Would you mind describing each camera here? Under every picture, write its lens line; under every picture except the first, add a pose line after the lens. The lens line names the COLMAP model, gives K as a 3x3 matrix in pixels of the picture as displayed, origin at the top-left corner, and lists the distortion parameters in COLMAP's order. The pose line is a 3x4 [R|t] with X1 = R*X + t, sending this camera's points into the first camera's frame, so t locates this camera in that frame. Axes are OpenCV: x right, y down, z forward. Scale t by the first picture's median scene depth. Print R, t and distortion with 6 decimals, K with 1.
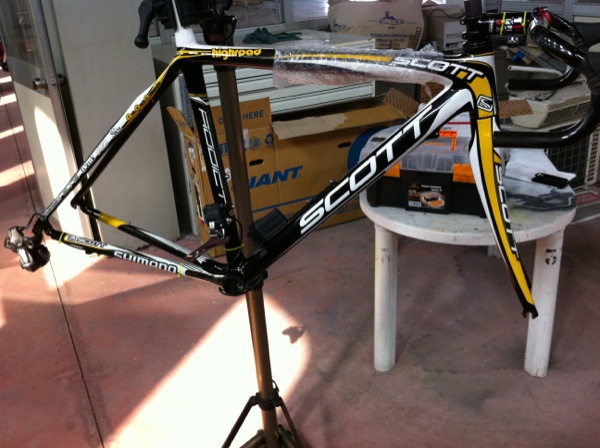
lens RADIAL K [[579.1, 0, 300.0], [0, 579.1, 224.0], [0, 0, 1]] dist [-0.010169, -0.029058]
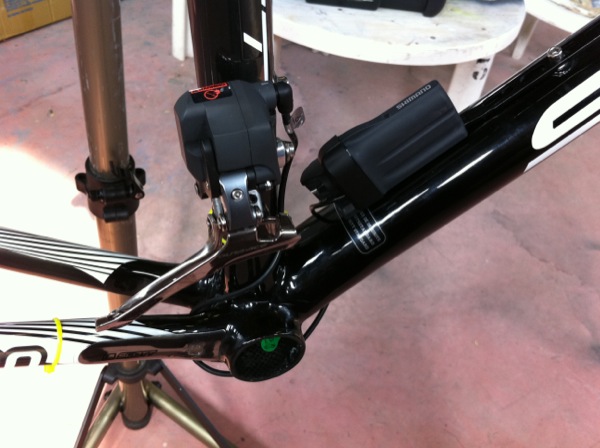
lens RADIAL K [[579.1, 0, 300.0], [0, 579.1, 224.0], [0, 0, 1]] dist [-0.010169, -0.029058]
pose [[0.875154, -0.186134, 0.446609, -0.144879], [0.004767, 0.926314, 0.376721, -0.042582], [-0.483821, -0.327560, 0.811555, 0.517373]]
